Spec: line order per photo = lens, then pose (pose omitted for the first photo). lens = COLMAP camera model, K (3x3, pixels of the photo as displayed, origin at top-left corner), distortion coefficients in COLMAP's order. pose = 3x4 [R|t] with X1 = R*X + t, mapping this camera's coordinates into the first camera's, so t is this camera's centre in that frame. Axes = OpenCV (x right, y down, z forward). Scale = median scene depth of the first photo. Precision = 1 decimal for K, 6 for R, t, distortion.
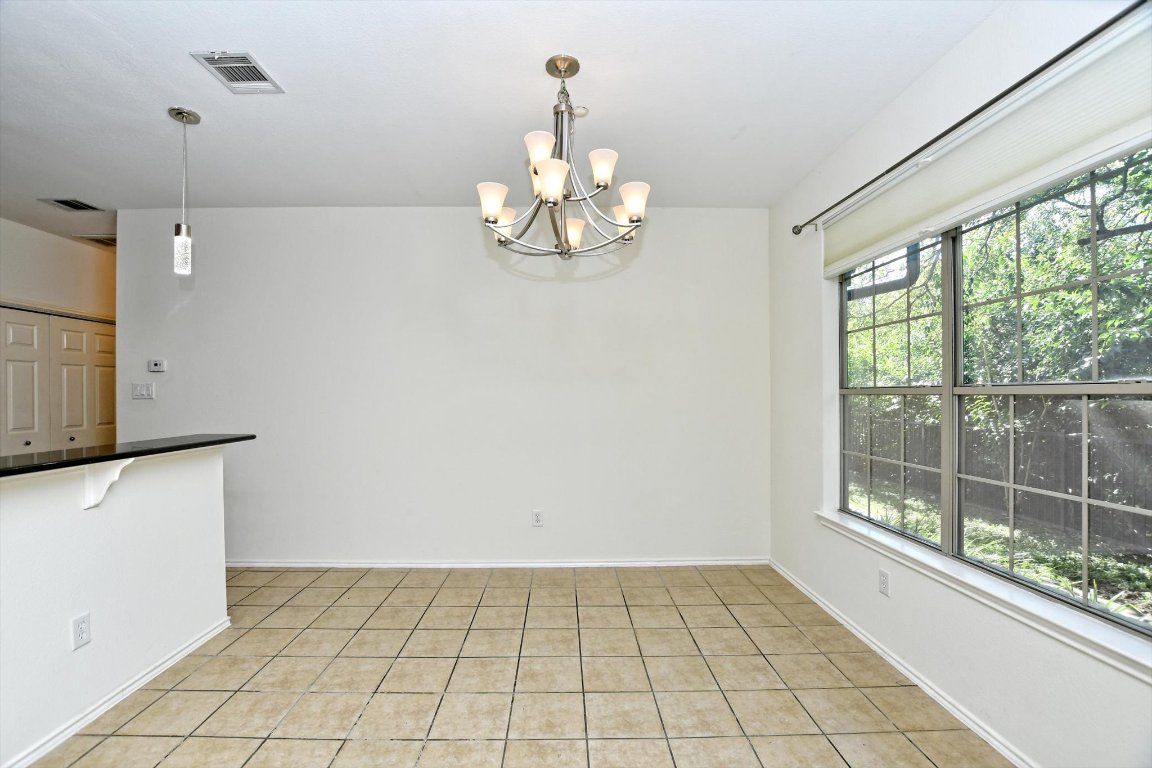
lens RADIAL K [[506.5, 0, 567.2], [0, 506.5, 393.2], [0, 0, 1]] dist [-0.030976, 0.000920]
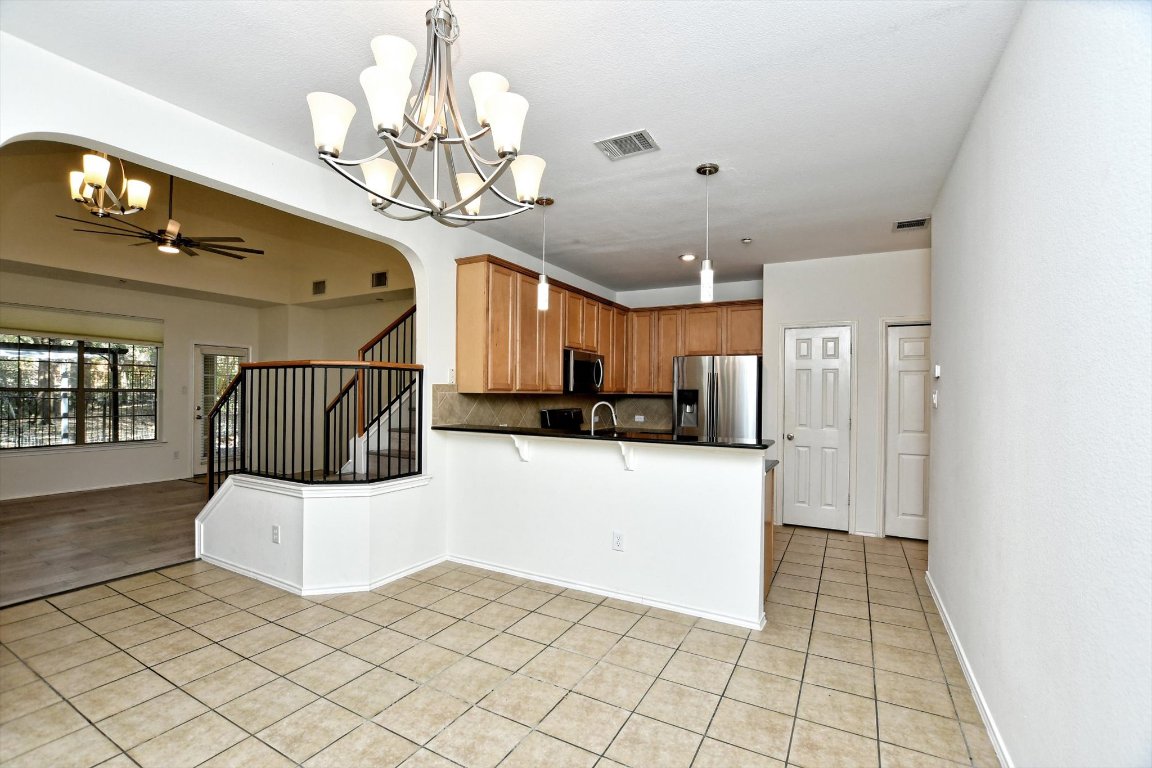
lens RADIAL K [[506.5, 0, 567.2], [0, 506.5, 393.2], [0, 0, 1]] dist [-0.030976, 0.000920]
pose [[-0.503815, -0.000952, -0.863811, 0.503027], [-0.004250, 0.999990, 0.001377, -0.022032], [0.863801, 0.004365, -0.503814, 1.461893]]
